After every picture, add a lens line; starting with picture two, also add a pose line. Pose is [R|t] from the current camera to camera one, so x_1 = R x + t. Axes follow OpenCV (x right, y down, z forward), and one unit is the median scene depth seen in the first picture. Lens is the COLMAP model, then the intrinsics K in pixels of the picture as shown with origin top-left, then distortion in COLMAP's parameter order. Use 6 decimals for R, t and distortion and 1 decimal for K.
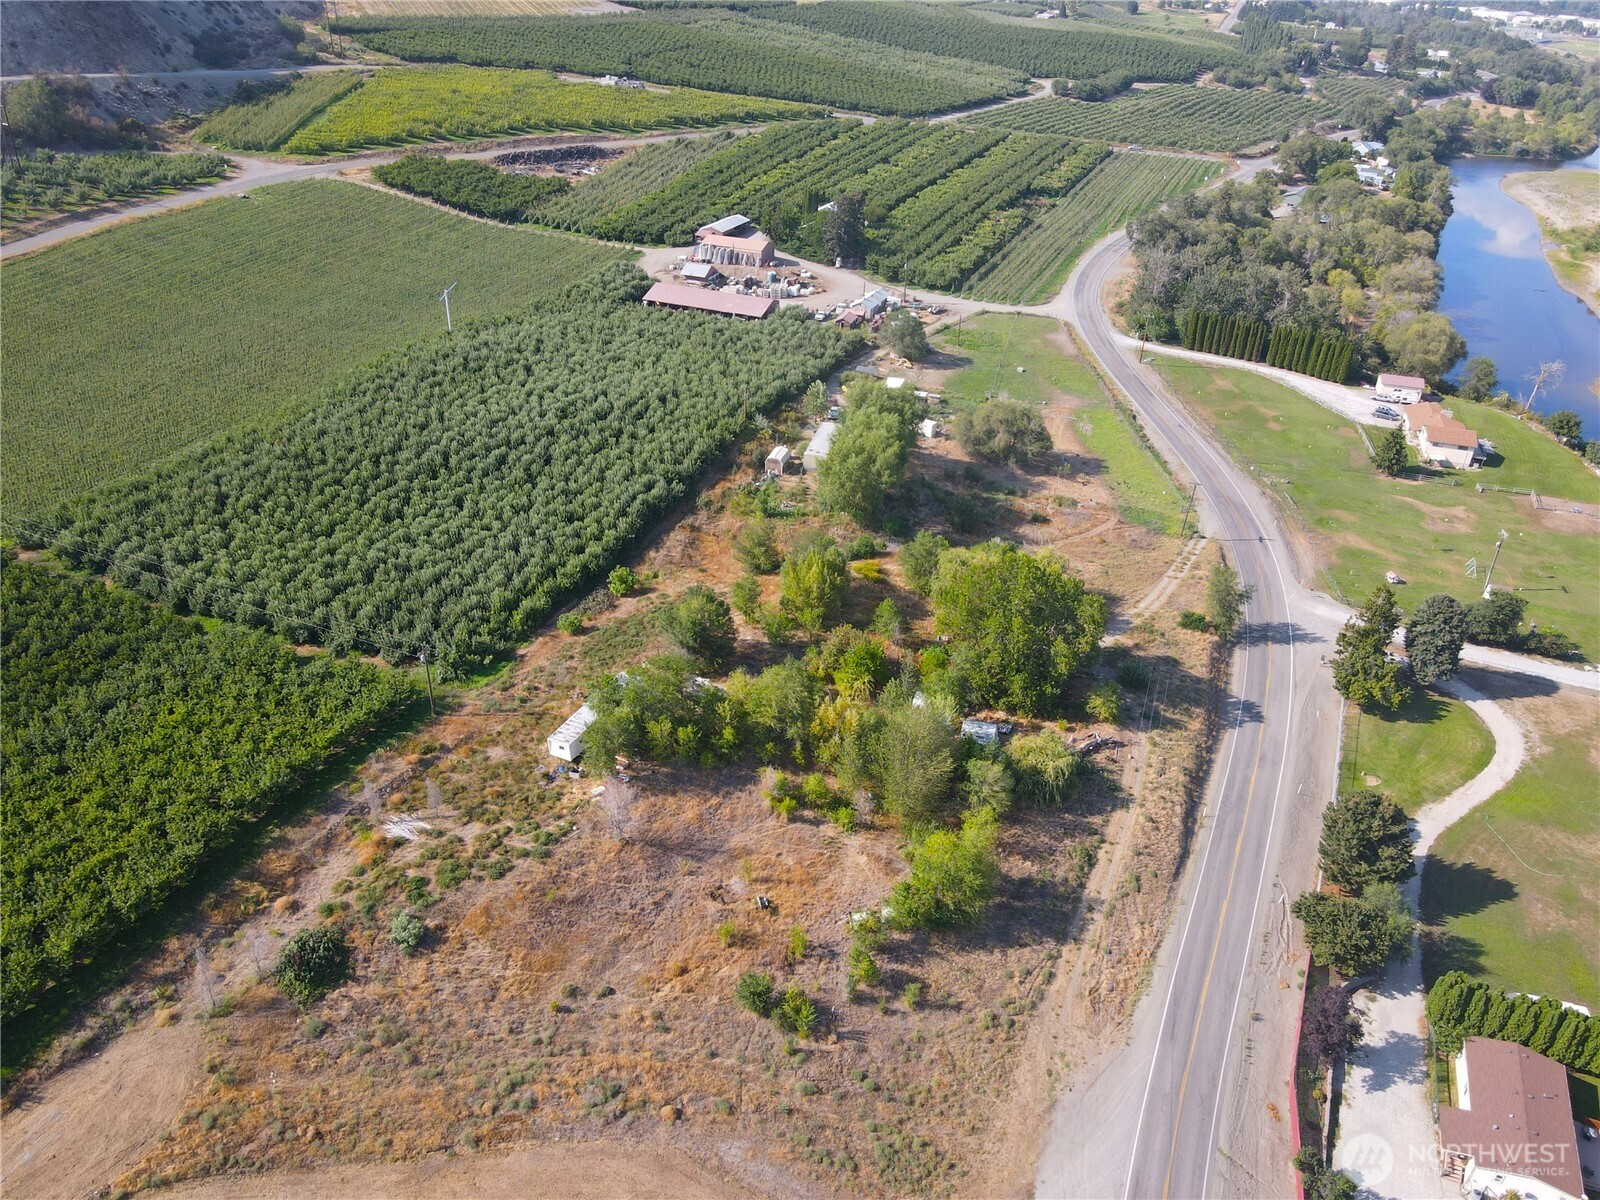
lens RADIAL K [[1176.4, 0, 782.5], [0, 1176.4, 601.4], [0, 0, 1]] dist [0.003446, 0.003595]
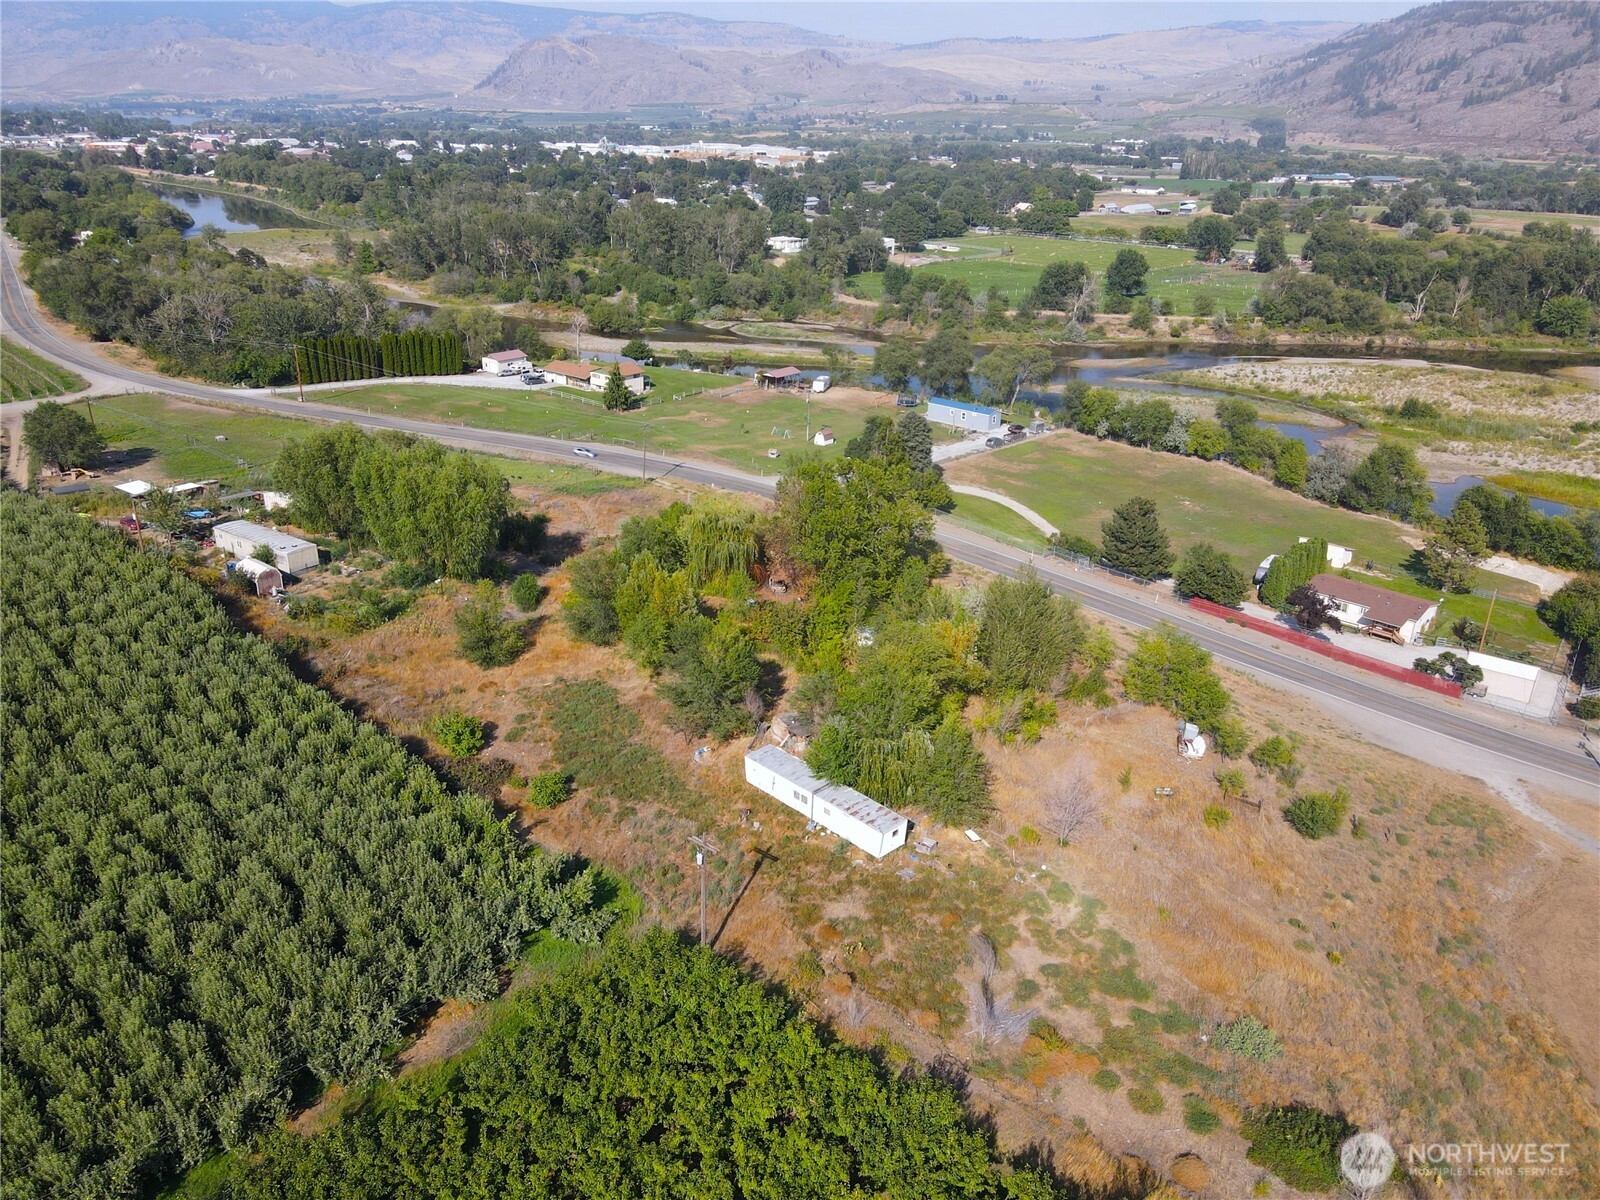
lens RADIAL K [[1175.7, 0, 796.8], [0, 1175.7, 593.5], [0, 0, 1]] dist [0.011045, 0.010770]
pose [[0.365813, -0.372112, 0.853061, -0.486276], [0.460125, 0.869048, 0.181773, -0.095918], [-0.808991, 0.326020, 0.489126, 0.440334]]
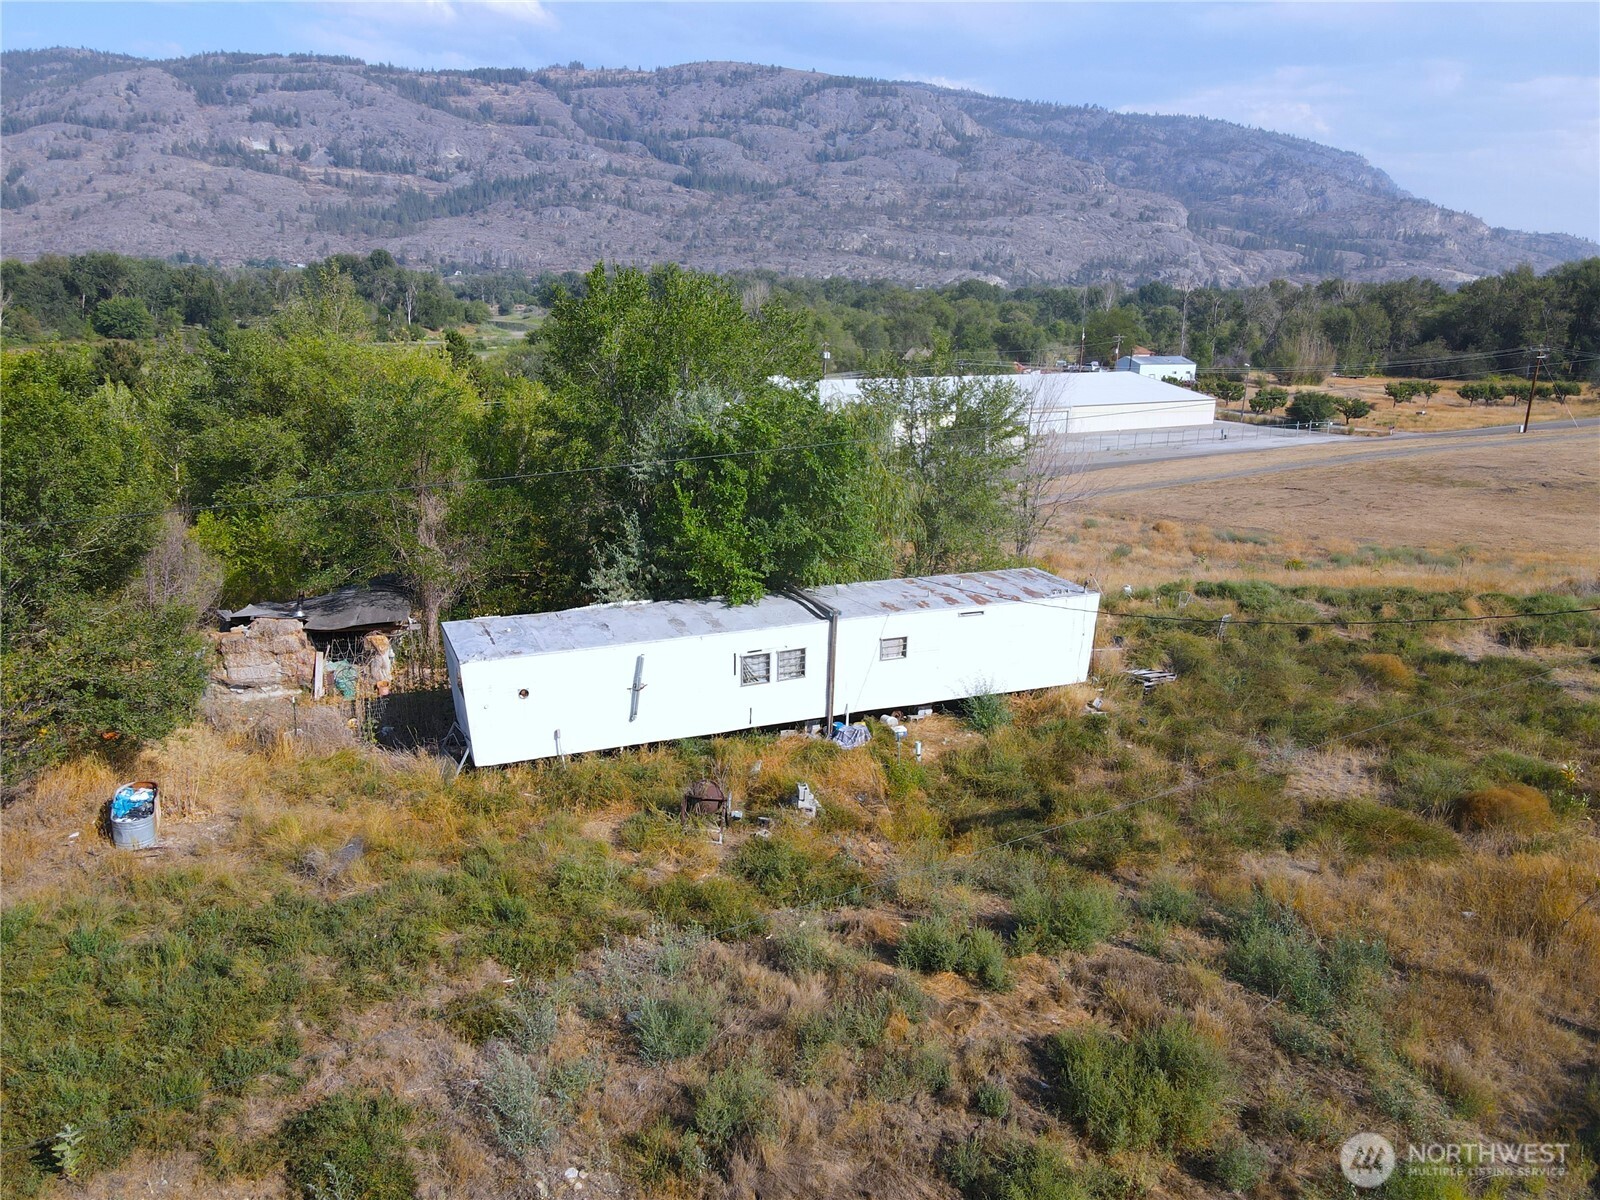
lens RADIAL K [[1175.7, 0, 796.8], [0, 1175.7, 593.5], [0, 0, 1]] dist [0.011045, 0.010770]
pose [[-0.745941, -0.211856, 0.631418, -0.197039], [0.296948, 0.742814, 0.600040, -0.022980], [-0.596149, 0.635093, -0.491186, 0.754600]]
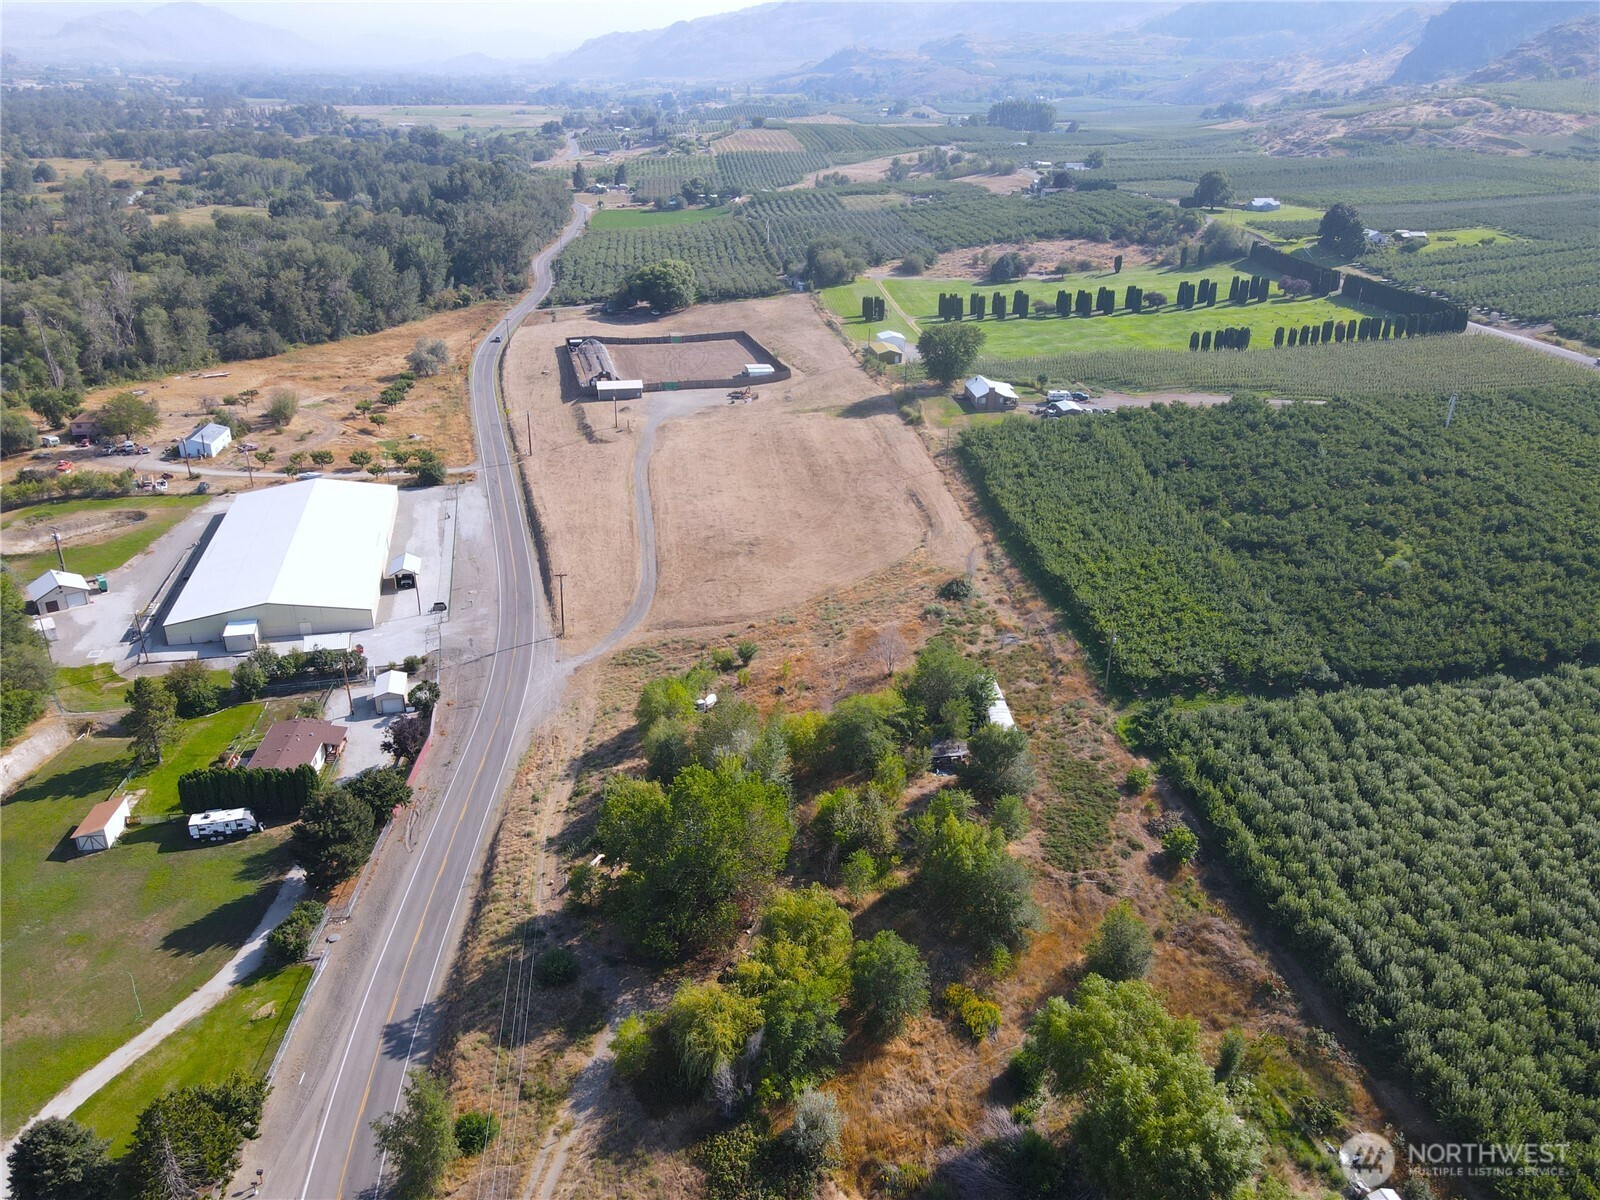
lens RADIAL K [[1173.6, 0, 796.8], [0, 1173.6, 599.2], [0, 0, 1]] dist [0.004087, 0.031113]
pose [[-0.875932, 0.159649, -0.455253, 0.370050], [-0.278418, 0.603367, 0.747283, -0.550890], [0.393988, 0.781320, -0.484059, 0.972544]]
